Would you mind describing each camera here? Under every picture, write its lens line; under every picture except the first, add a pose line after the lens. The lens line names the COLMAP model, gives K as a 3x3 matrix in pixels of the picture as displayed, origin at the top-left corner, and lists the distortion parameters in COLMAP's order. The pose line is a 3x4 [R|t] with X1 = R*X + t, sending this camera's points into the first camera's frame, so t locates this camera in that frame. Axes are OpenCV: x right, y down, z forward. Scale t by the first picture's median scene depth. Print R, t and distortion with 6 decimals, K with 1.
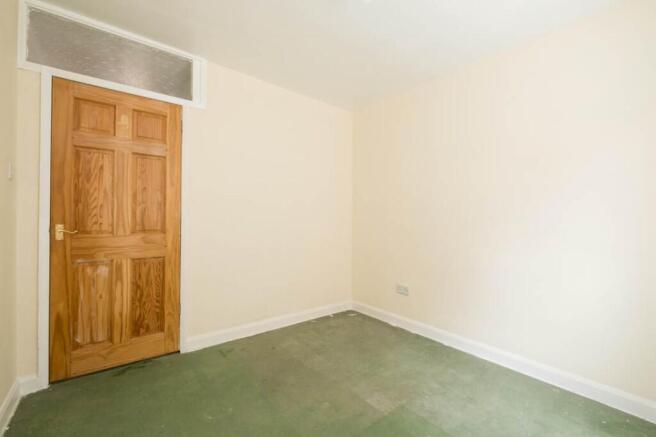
lens RADIAL K [[282.3, 0, 328.0], [0, 282.3, 218.5], [0, 0, 1]] dist [-0.001255, -0.000138]
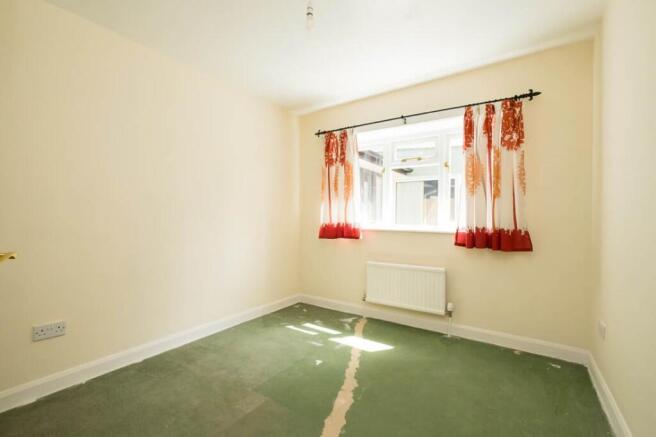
lens RADIAL K [[282.3, 0, 328.0], [0, 282.3, 218.5], [0, 0, 1]] dist [-0.001255, -0.000138]
pose [[-0.300763, -0.018520, 0.953519, -0.694871], [-0.013010, 0.999798, 0.015315, -0.008764], [-0.953610, -0.007799, -0.300944, 0.881547]]
